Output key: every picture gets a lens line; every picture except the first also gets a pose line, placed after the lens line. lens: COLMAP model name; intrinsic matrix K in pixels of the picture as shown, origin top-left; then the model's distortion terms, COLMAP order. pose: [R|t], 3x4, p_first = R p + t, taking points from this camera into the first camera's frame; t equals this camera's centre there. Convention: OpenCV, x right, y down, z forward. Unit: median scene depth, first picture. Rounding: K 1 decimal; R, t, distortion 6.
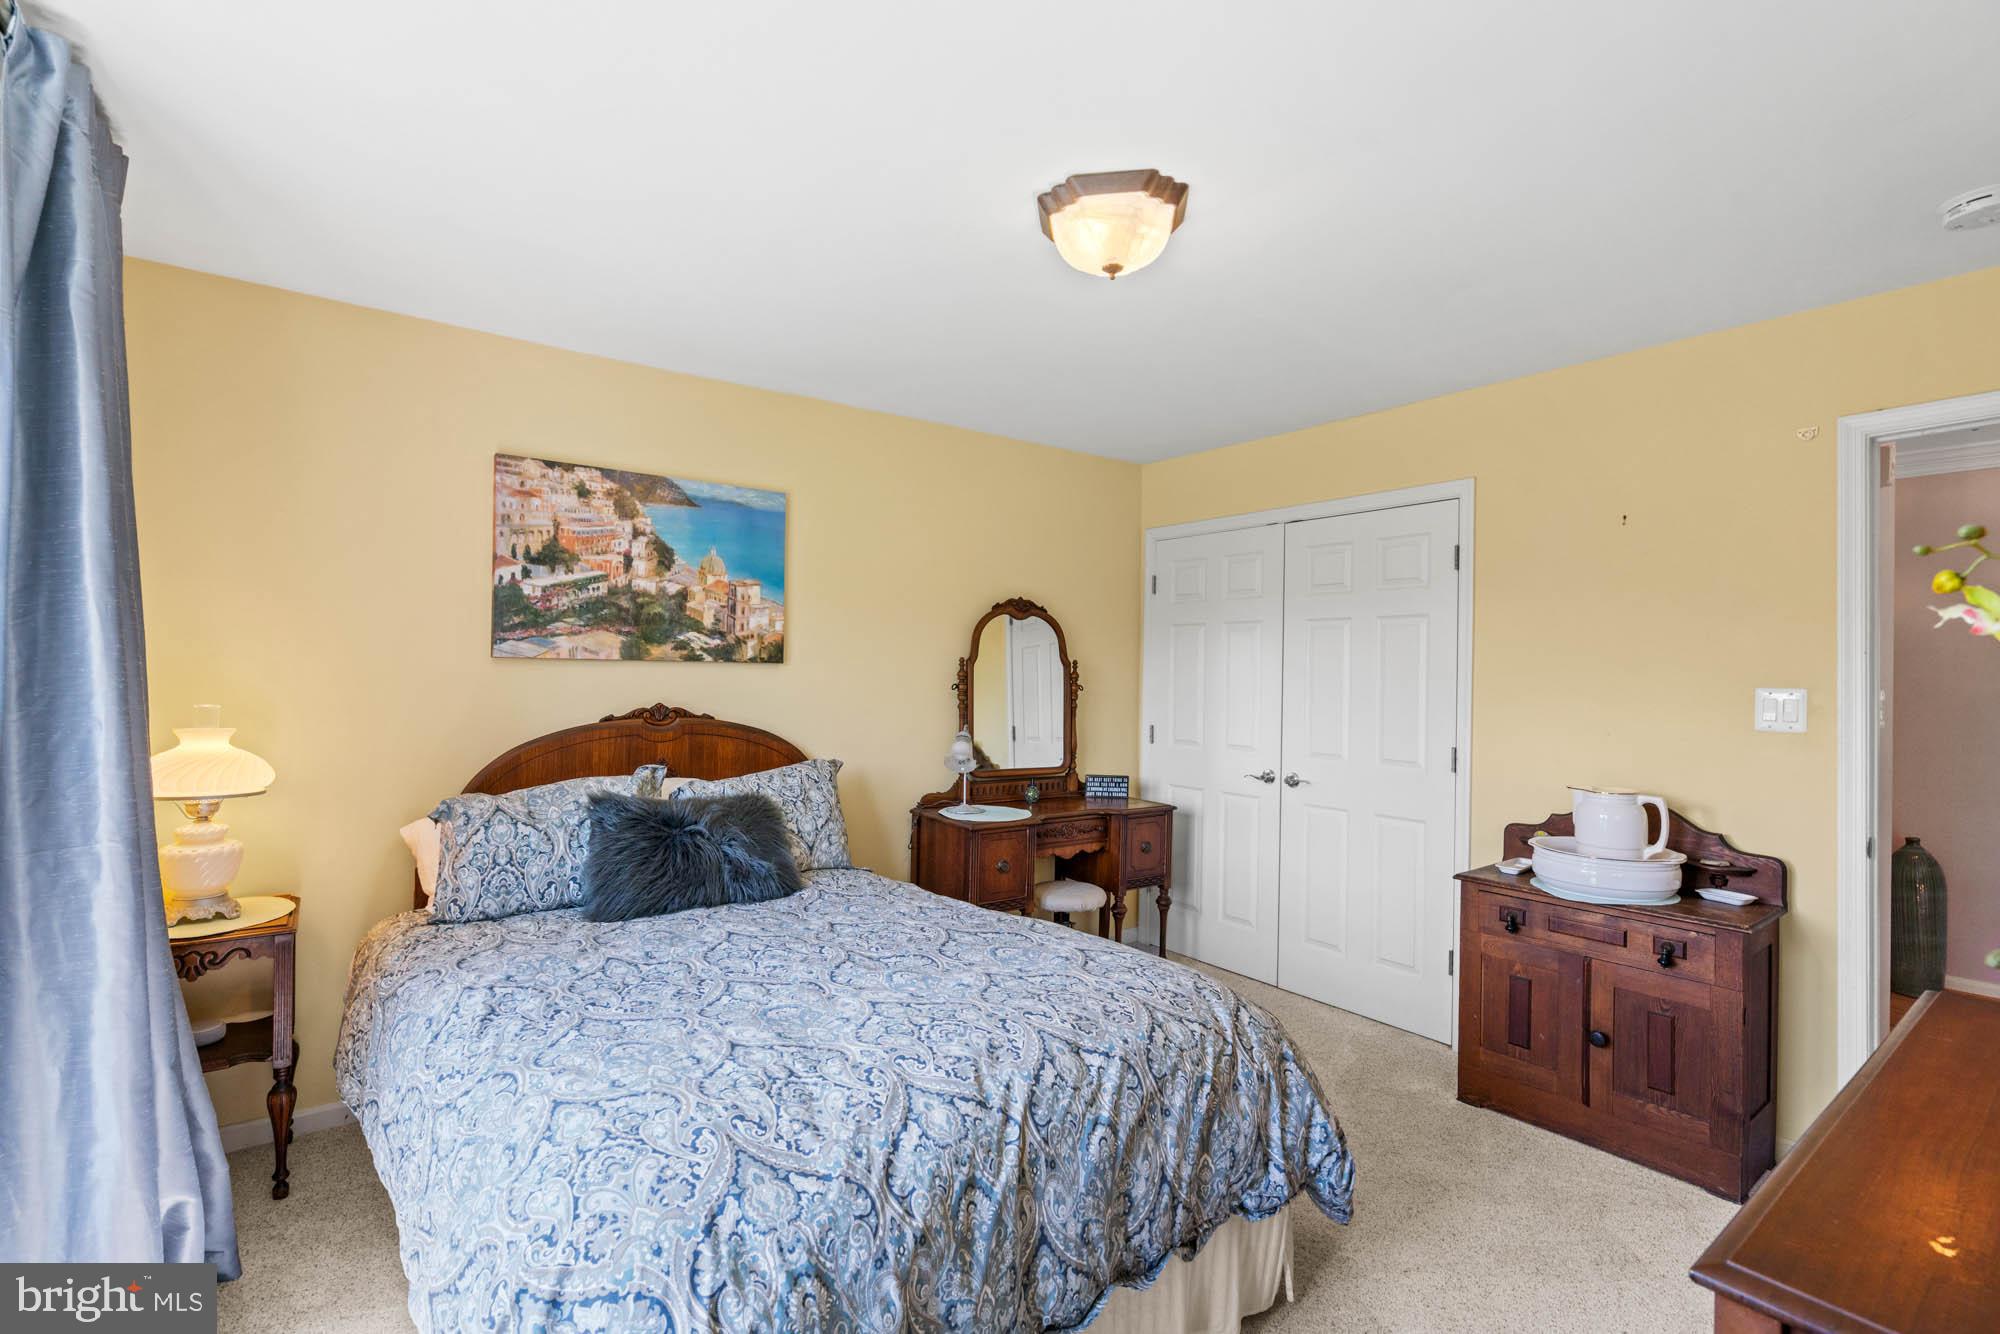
lens RADIAL K [[913.6, 0, 995.2], [0, 913.6, 666.8], [0, 0, 1]] dist [-0.002093, 0.004602]
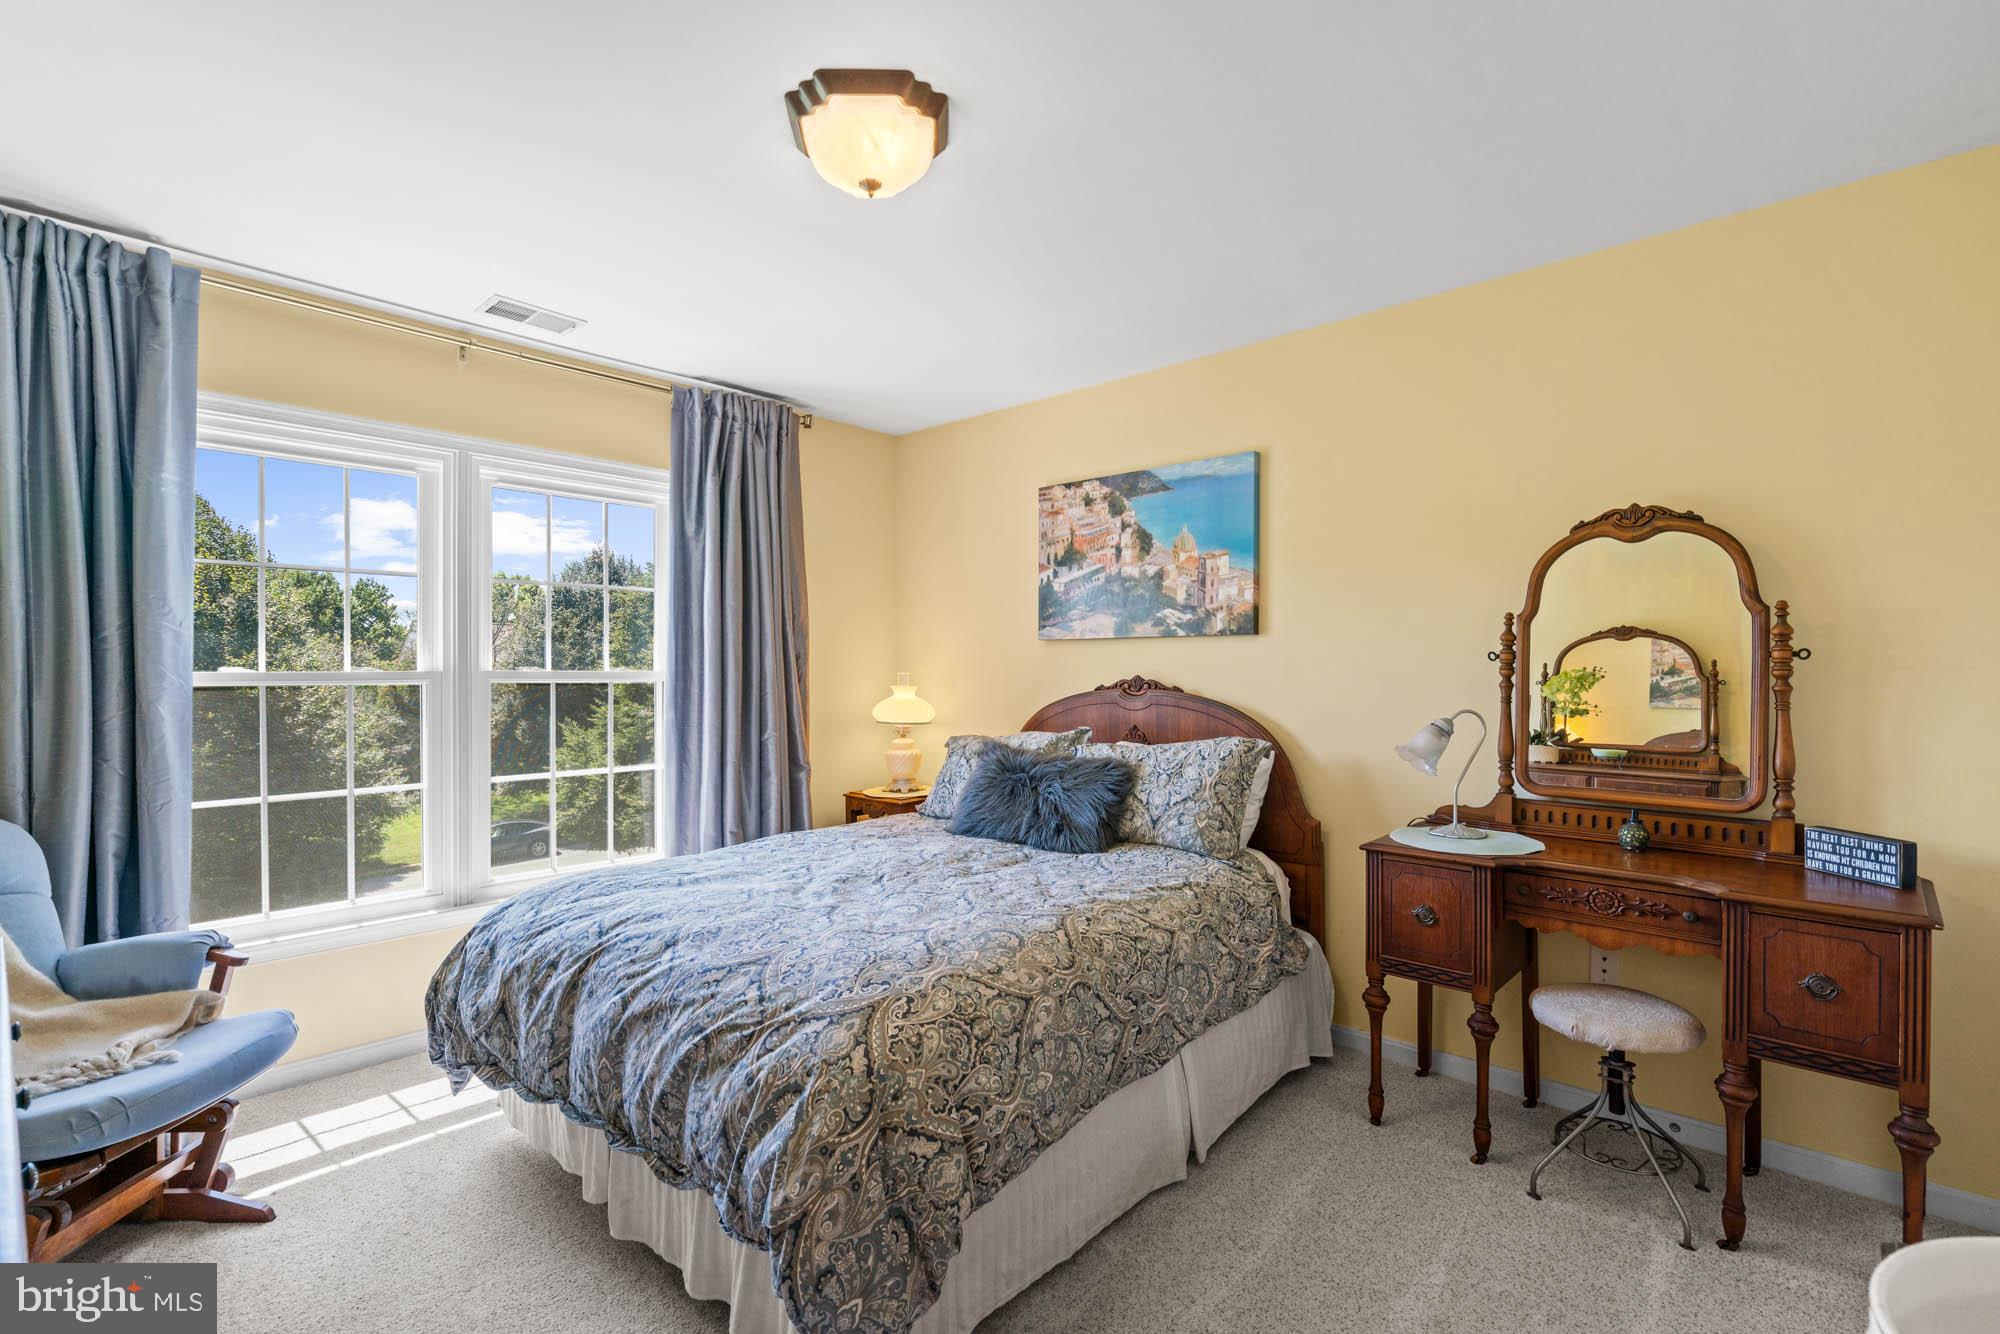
lens RADIAL K [[913.6, 0, 995.6], [0, 913.6, 678.3], [0, 0, 1]] dist [-0.002093, 0.004602]
pose [[0.180212, -0.002814, -0.983624, 0.703601], [0.011909, 0.999929, -0.000679, 0.042583], [0.983556, -0.011592, 0.180233, 0.637625]]
